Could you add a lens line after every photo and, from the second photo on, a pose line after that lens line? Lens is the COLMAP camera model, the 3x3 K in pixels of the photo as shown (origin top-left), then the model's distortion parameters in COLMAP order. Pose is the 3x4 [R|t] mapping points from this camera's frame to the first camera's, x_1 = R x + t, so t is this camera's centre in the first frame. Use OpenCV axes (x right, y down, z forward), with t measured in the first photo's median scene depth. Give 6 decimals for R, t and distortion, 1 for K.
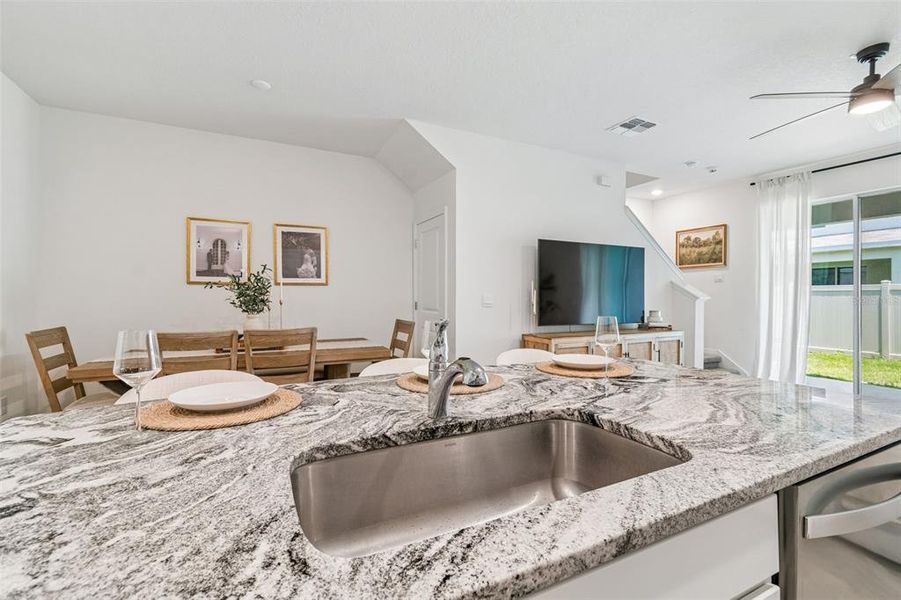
lens RADIAL K [[399.8, 0, 452.7], [0, 399.8, 297.8], [0, 0, 1]] dist [0.005844, -0.002812]
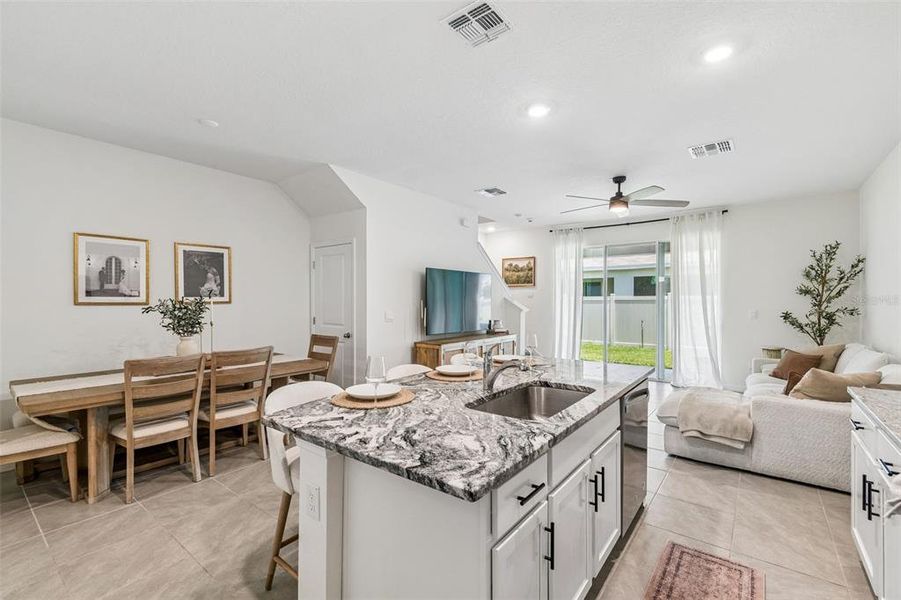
lens RADIAL K [[399.8, 0, 452.1], [0, 399.8, 303.4], [0, 0, 1]] dist [0.005844, -0.002812]
pose [[0.897881, -0.005278, 0.440206, -0.285096], [0.002649, 0.999975, 0.006585, -0.041042], [-0.440230, -0.004747, 0.897873, -0.196296]]
